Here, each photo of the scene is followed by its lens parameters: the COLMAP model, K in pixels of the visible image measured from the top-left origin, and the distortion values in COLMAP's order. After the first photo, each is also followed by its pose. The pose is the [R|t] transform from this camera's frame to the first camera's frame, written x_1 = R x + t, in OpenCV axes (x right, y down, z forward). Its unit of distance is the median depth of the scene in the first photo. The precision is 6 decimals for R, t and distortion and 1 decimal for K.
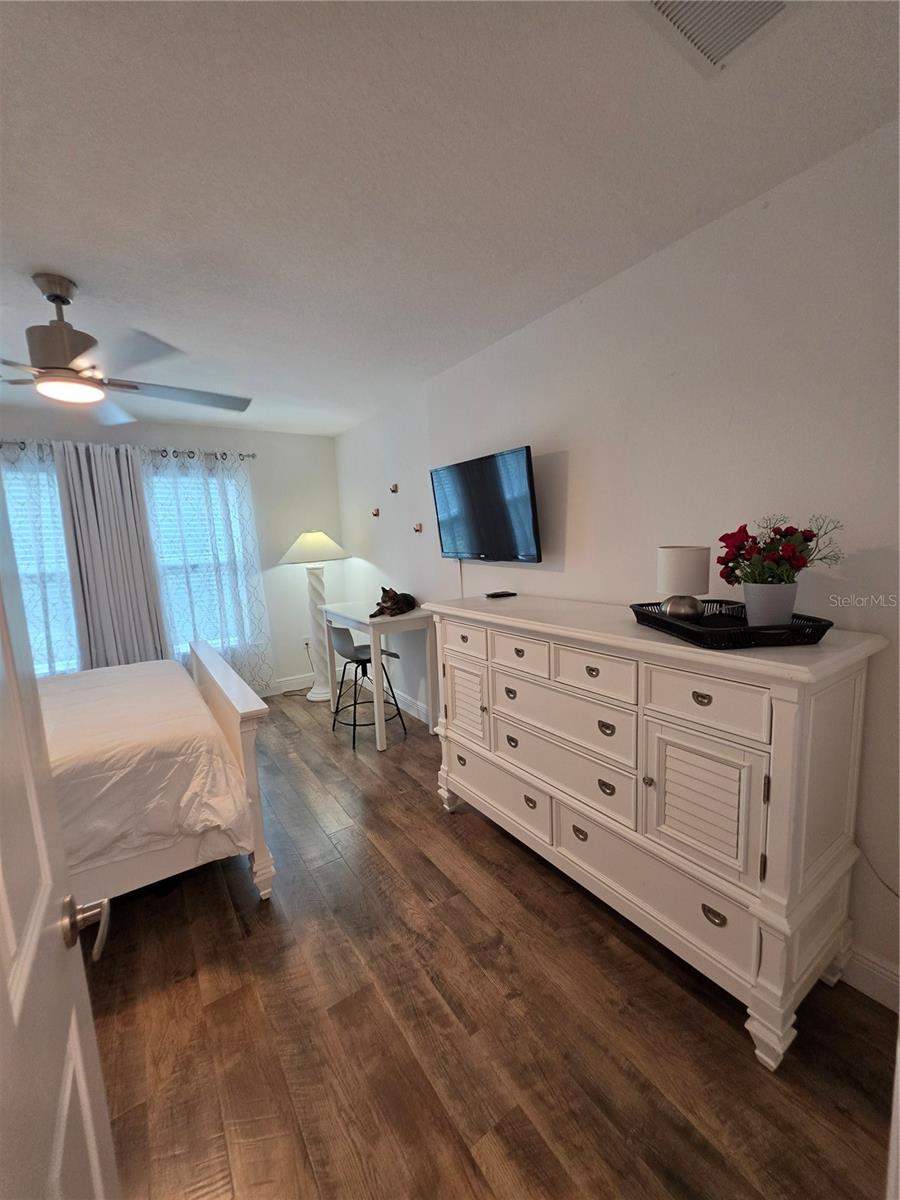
lens RADIAL K [[485.0, 0, 459.4], [0, 485.0, 598.4], [0, 0, 1]] dist [-0.001861, 0.001055]
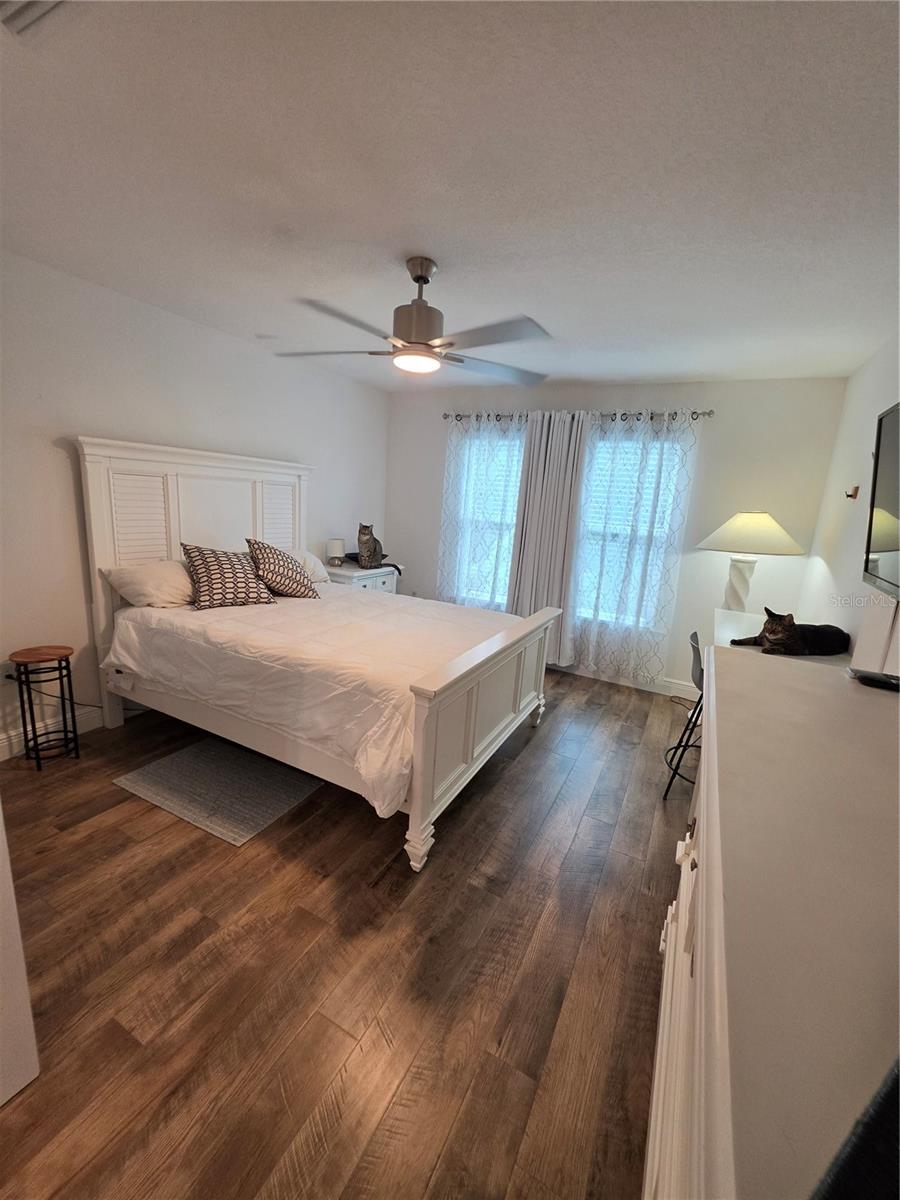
lens RADIAL K [[483.5, 0, 454.4], [0, 483.5, 603.9], [0, 0, 1]] dist [-0.001452, 0.000754]
pose [[0.462171, 0.260159, -0.847770, 0.339312], [-0.200875, 0.961862, 0.185662, -0.106026], [0.863740, 0.084488, 0.496805, 0.542573]]
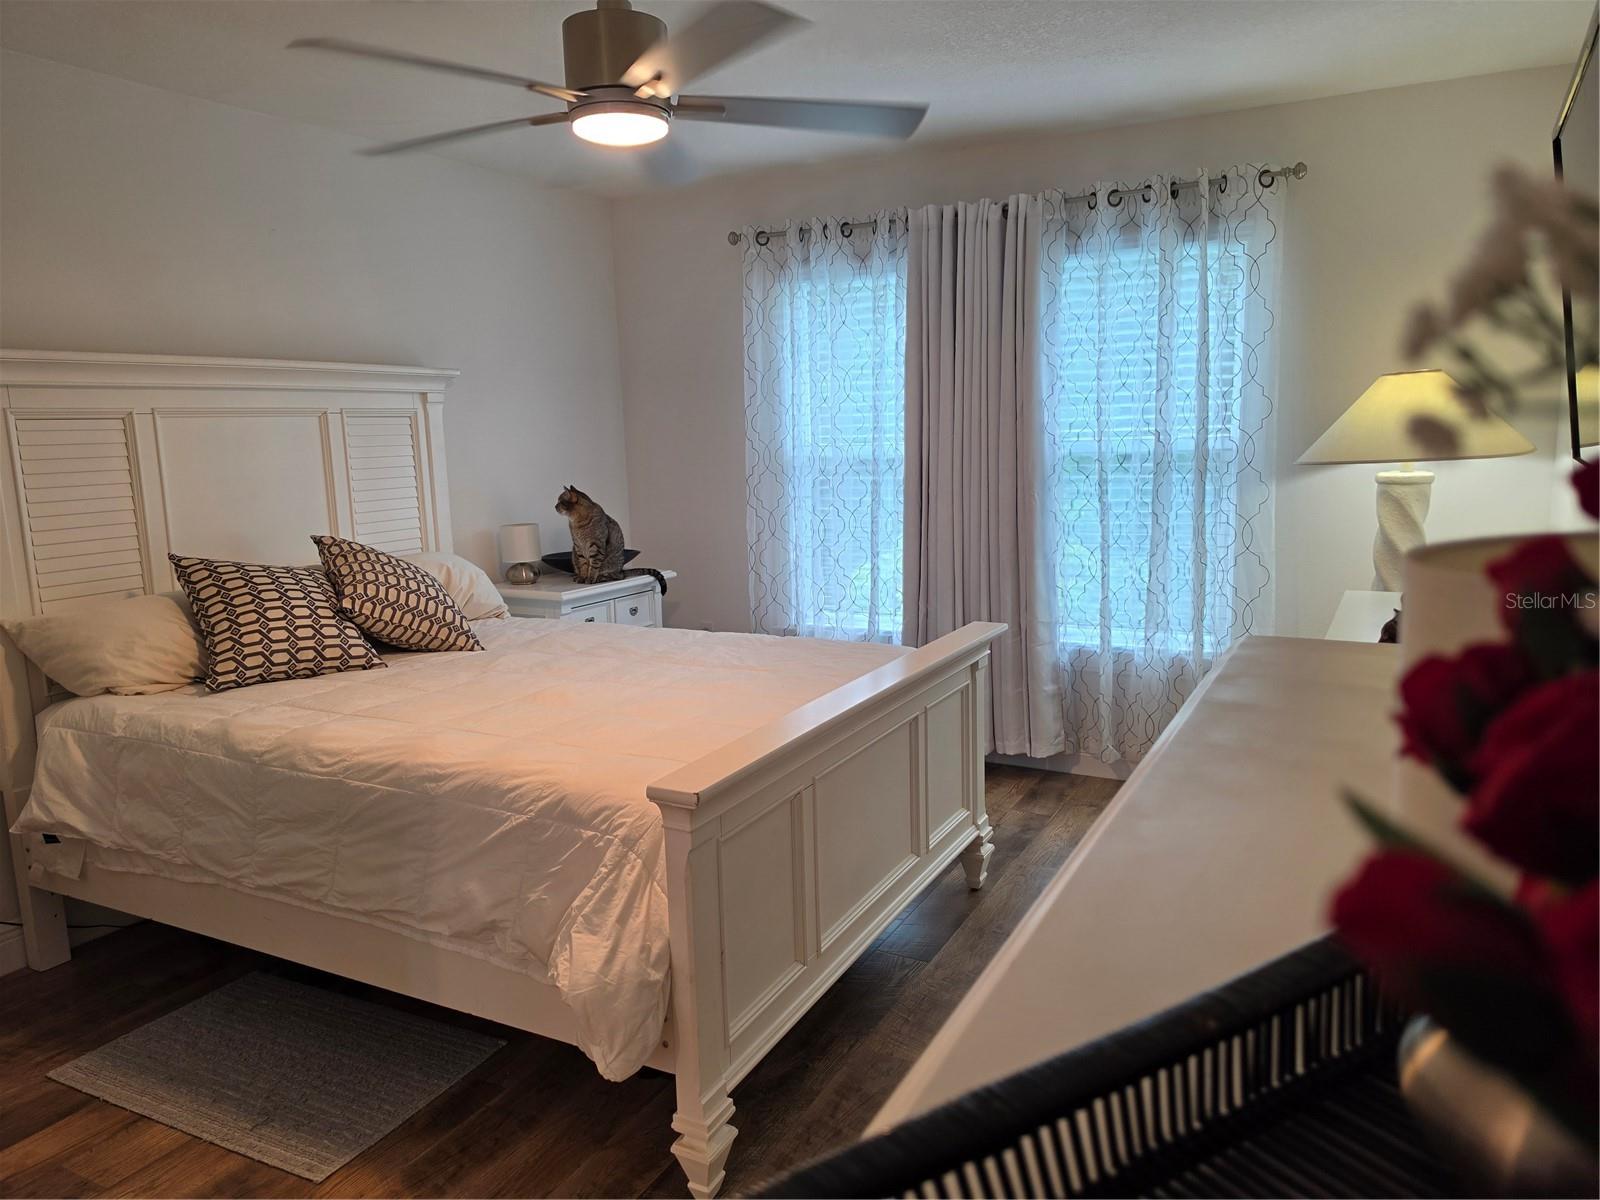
lens RADIAL K [[1103.8, 0, 807.5], [0, 1103.8, 610.9], [0, 0, 1]] dist [0.080817, -0.099888]
pose [[0.461296, 0.173883, -0.870041, 0.473117], [-0.107356, 0.984342, 0.139806, -0.084766], [0.880728, 0.028912, 0.472740, 0.586839]]
